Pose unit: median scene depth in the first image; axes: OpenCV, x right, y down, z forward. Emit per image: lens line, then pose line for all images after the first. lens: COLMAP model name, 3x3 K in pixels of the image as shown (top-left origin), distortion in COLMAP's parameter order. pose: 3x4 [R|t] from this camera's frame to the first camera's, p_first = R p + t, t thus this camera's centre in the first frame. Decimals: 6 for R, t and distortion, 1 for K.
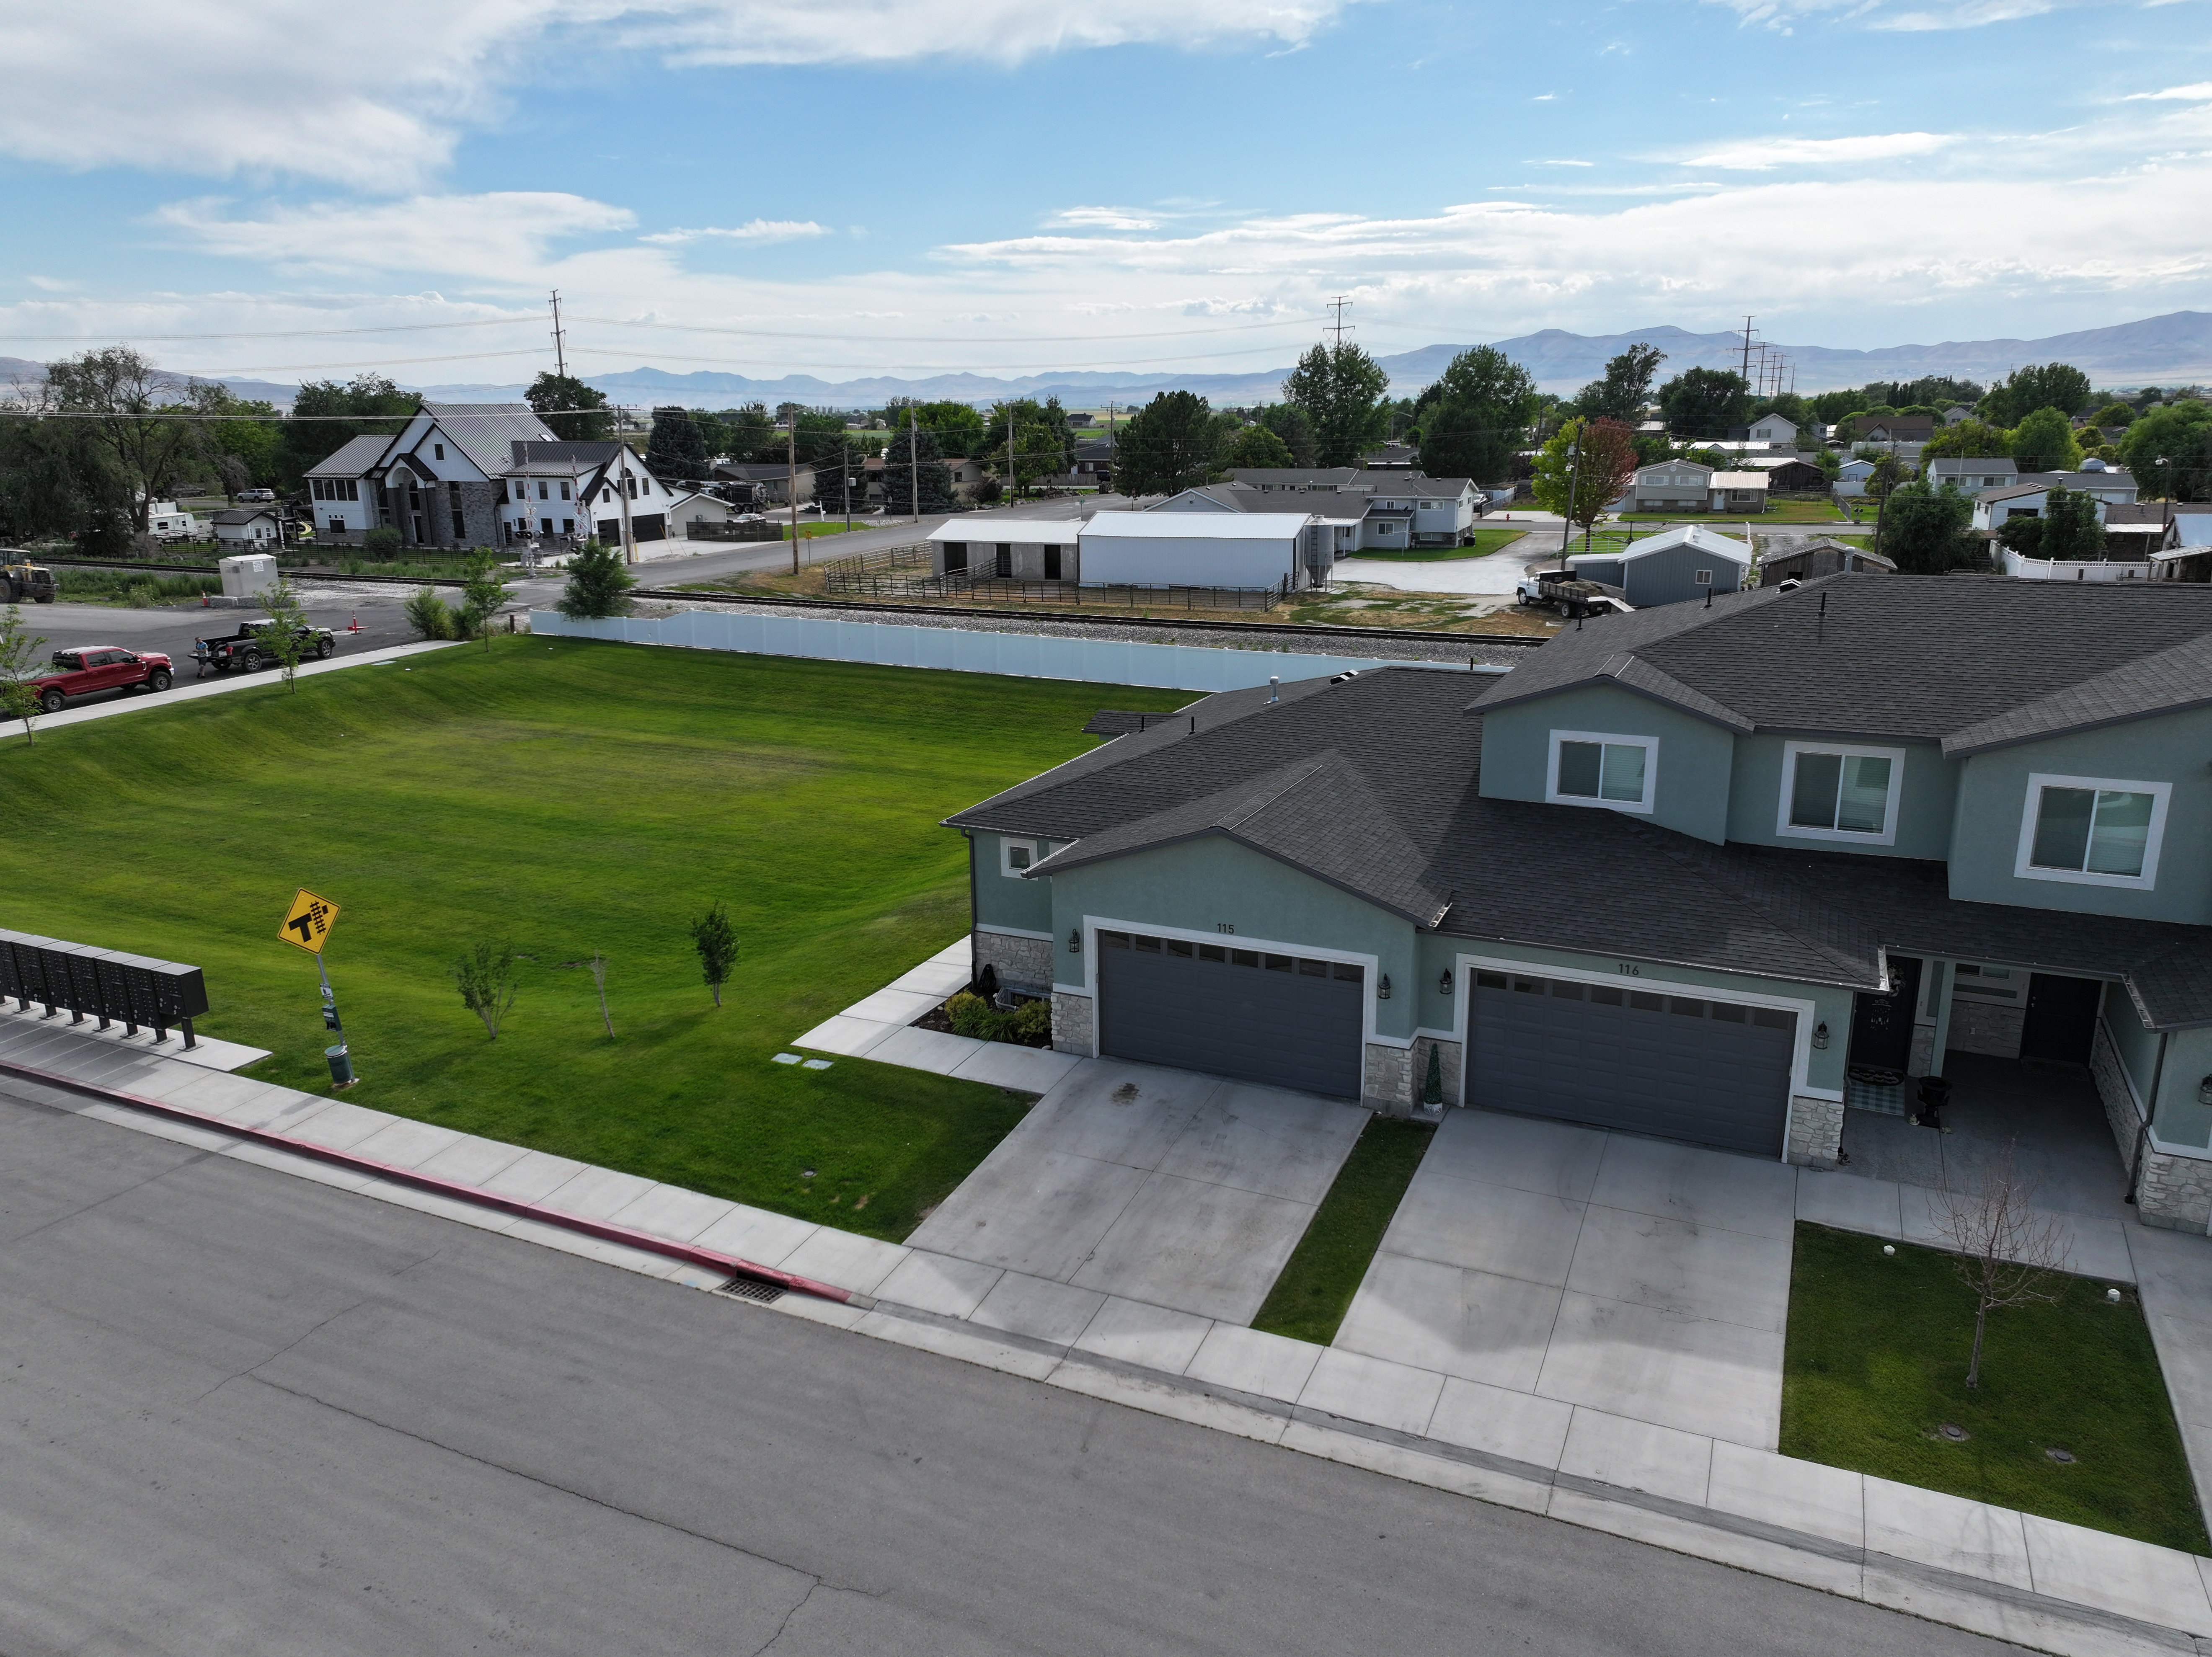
lens RADIAL K [[1530.4, 0, 1118.5], [0, 1530.4, 835.8], [0, 0, 1]] dist [-0.005954, 0.020390]
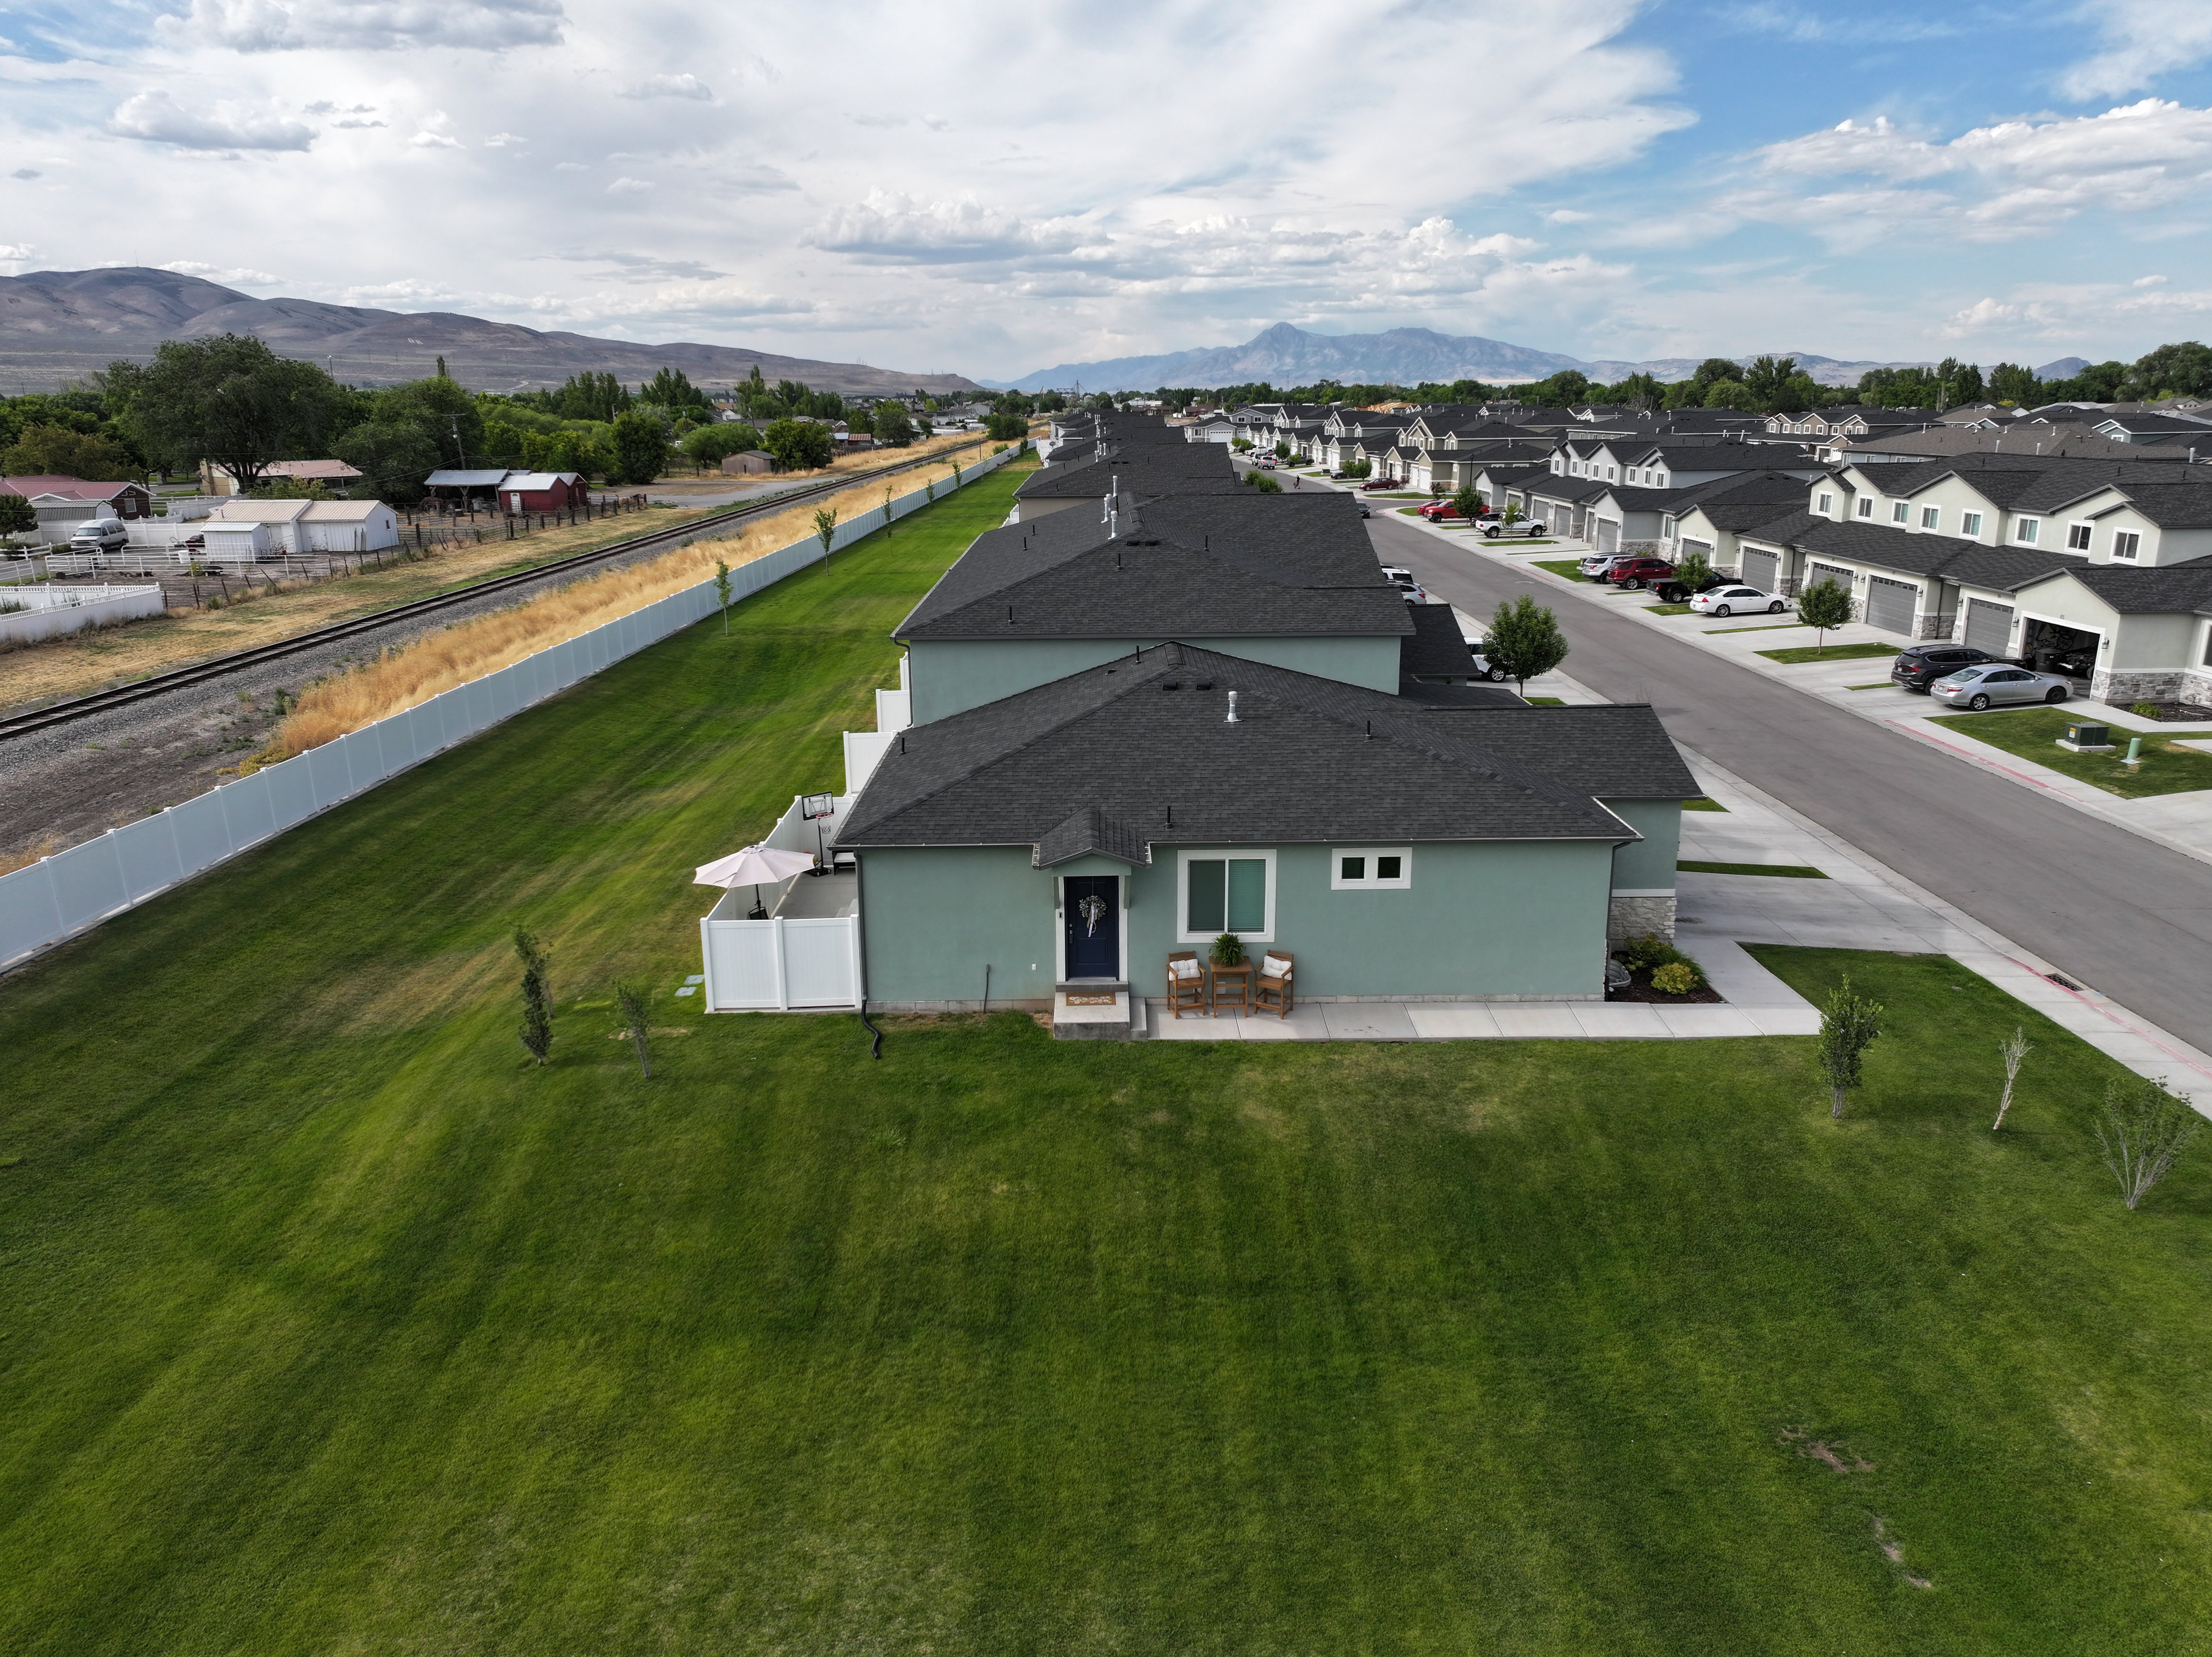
lens RADIAL K [[1535.2, 0, 1106.0], [0, 1535.2, 828.5], [0, 0, 1]] dist [-0.002376, 0.014475]
pose [[-0.413077, -0.231769, 0.880710, -1.050798], [0.256581, 0.898279, 0.356735, -0.565197], [-0.873804, 0.373333, -0.311591, 2.047256]]
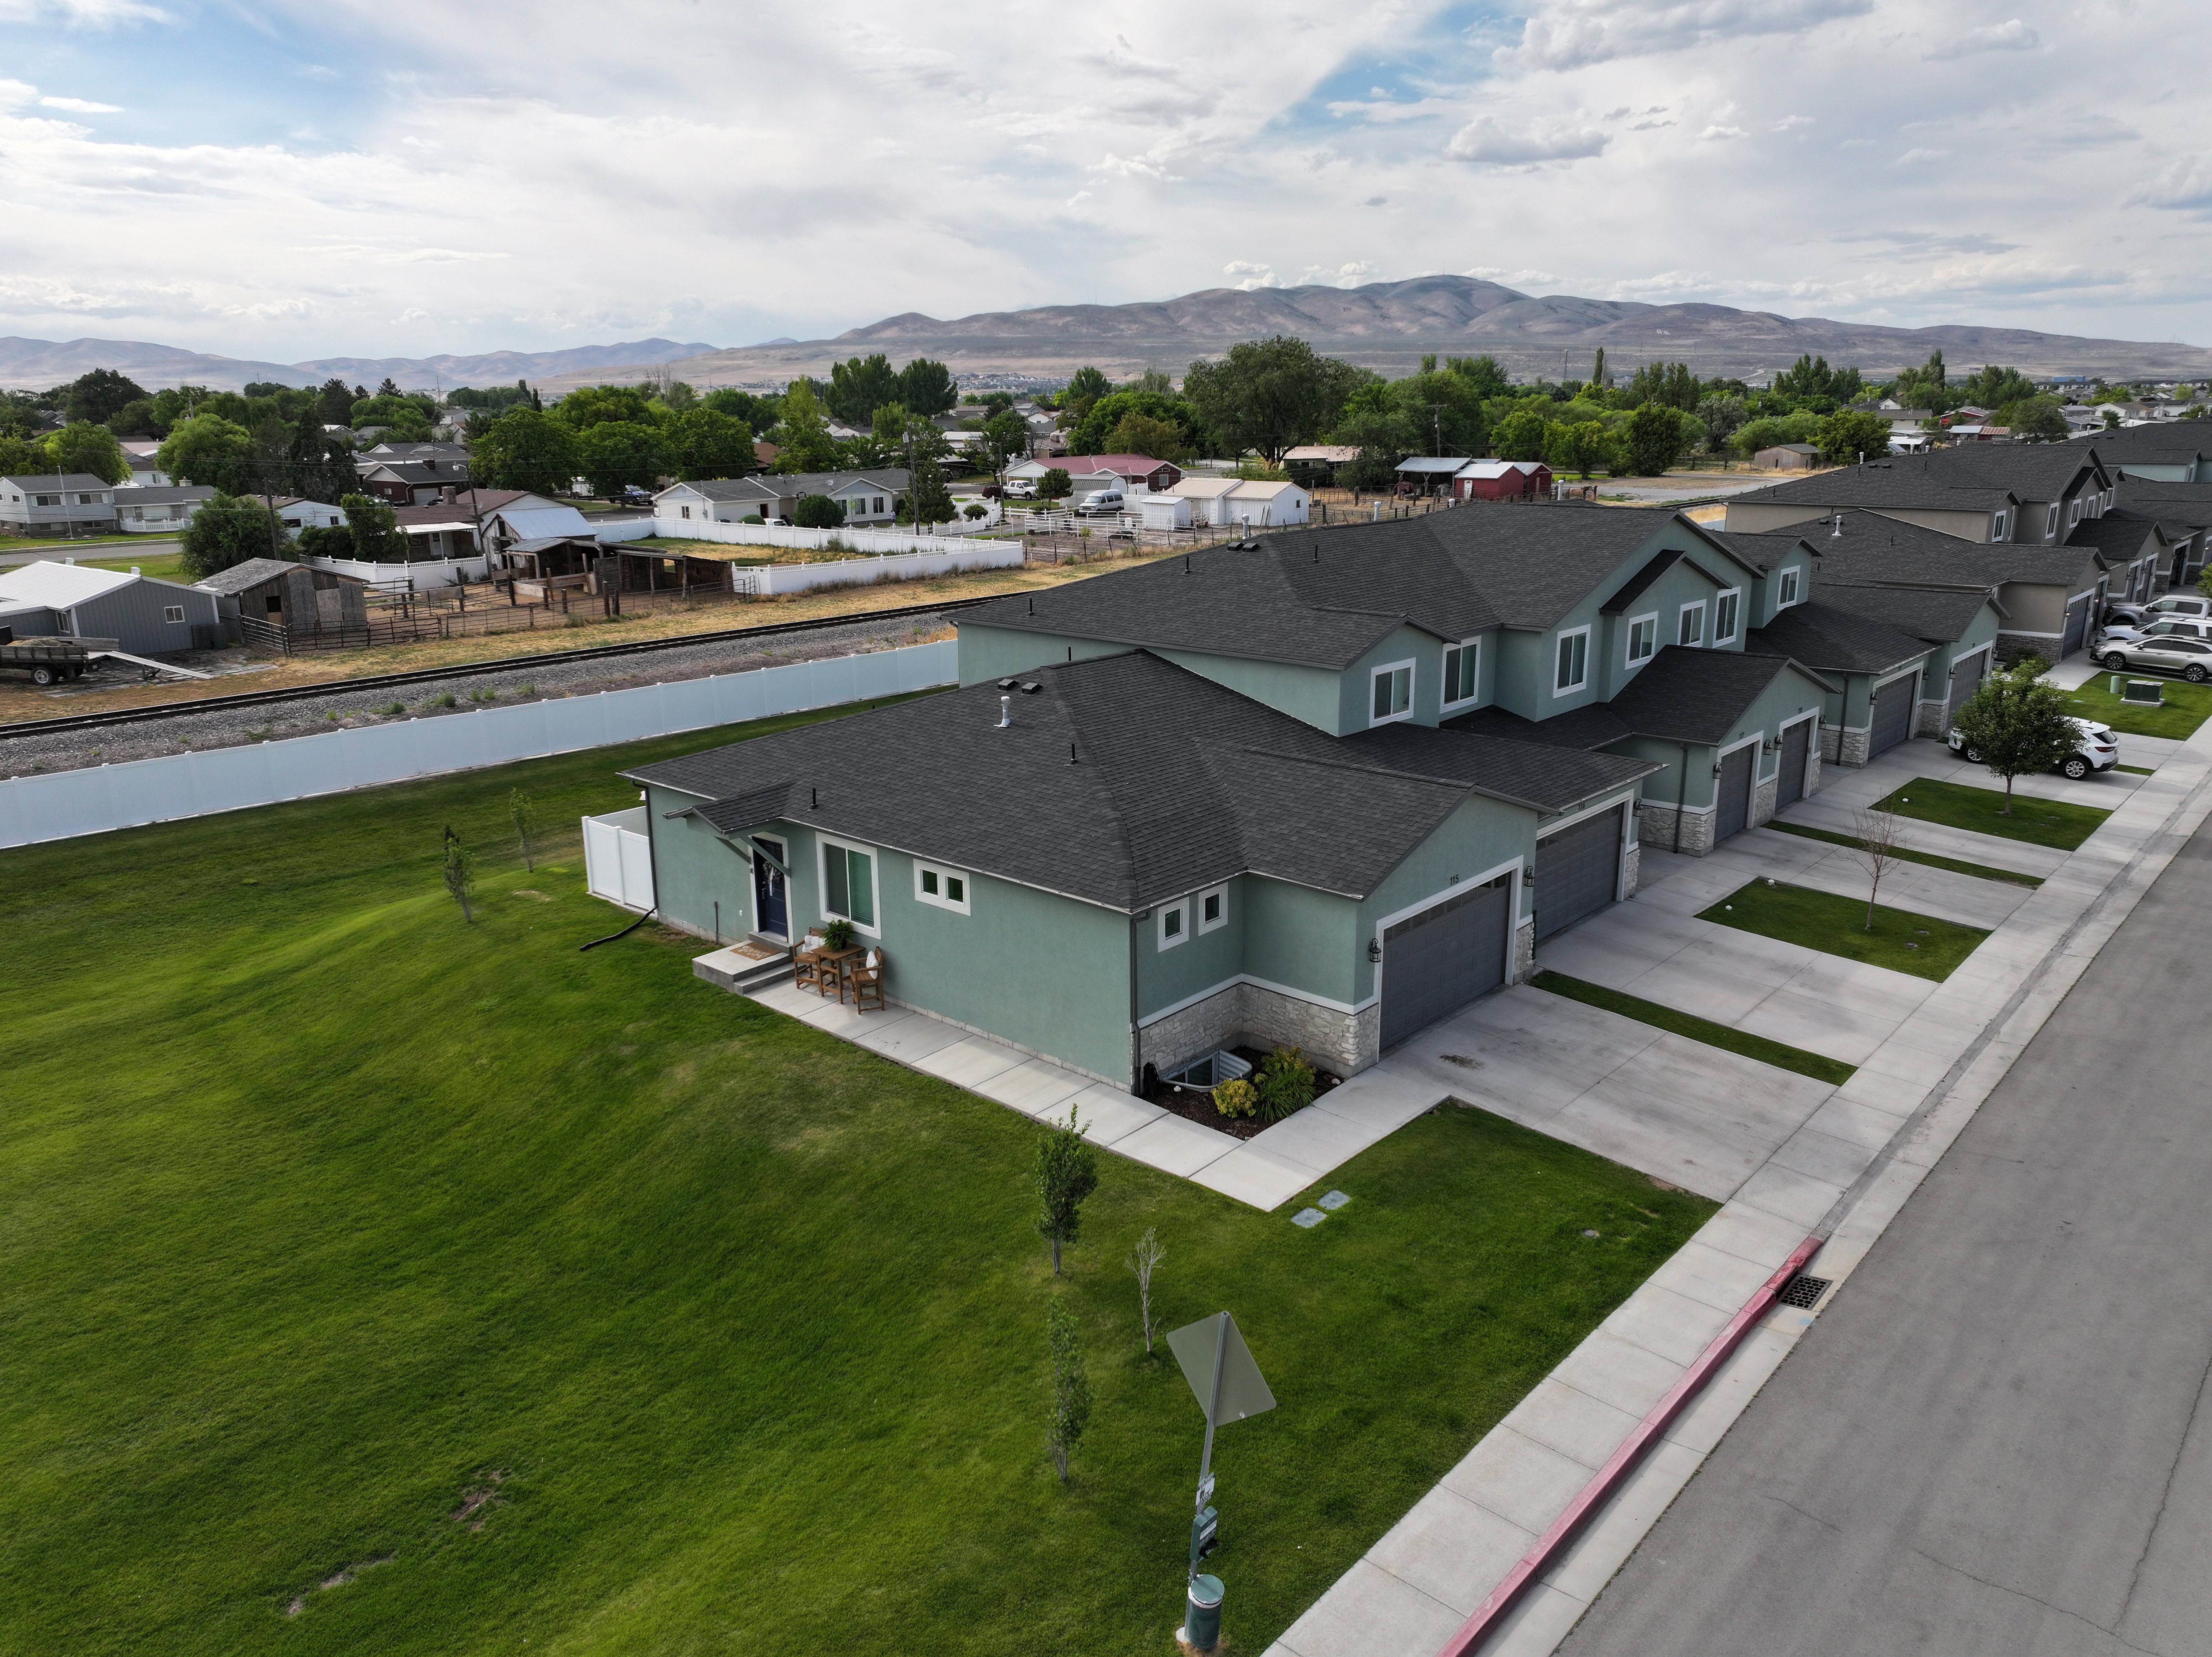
lens RADIAL K [[1530.4, 0, 1118.5], [0, 1530.4, 835.8], [0, 0, 1]] dist [-0.005954, 0.020390]
pose [[0.300427, -0.254203, 0.919306, -1.104688], [0.263043, 0.948535, 0.176323, -0.248932], [-0.916816, 0.188845, 0.351832, 0.921289]]
